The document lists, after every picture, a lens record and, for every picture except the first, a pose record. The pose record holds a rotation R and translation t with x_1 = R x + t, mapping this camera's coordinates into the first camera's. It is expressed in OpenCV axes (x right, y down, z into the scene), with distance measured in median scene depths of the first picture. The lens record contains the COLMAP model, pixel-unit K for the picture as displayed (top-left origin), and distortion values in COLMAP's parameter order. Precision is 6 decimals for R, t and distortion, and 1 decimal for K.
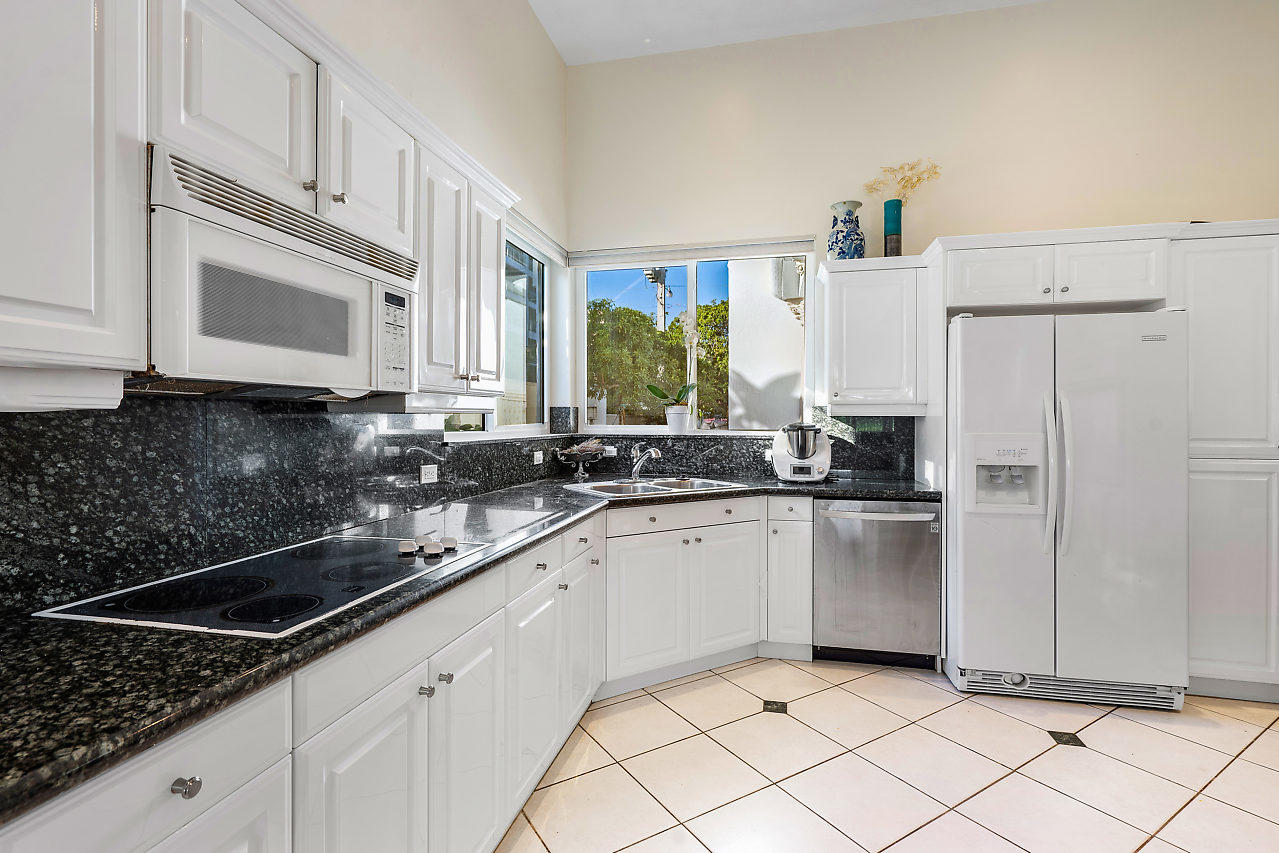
lens RADIAL K [[605.0, 0, 639.5], [0, 605.0, 426.5], [0, 0, 1]] dist [0.002147, 0.000166]
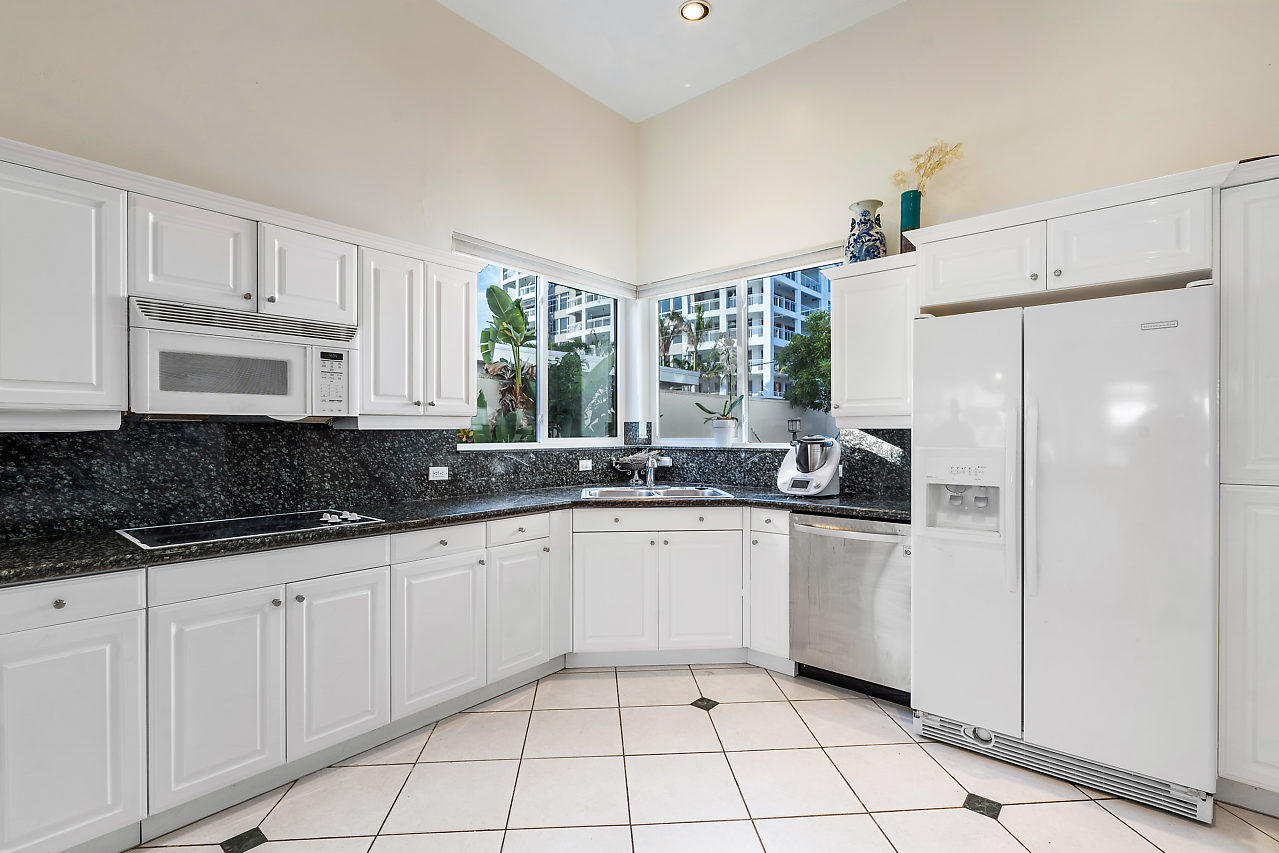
lens RADIAL K [[582.7, 0, 624.4], [0, 582.7, 436.9], [0, 0, 1]] dist [-0.000190, -0.000342]
pose [[0.881514, 0.000824, -0.472158, 0.589792], [-0.002374, 0.999994, -0.002687, -0.001605], [0.472153, 0.003489, 0.881510, 0.032313]]
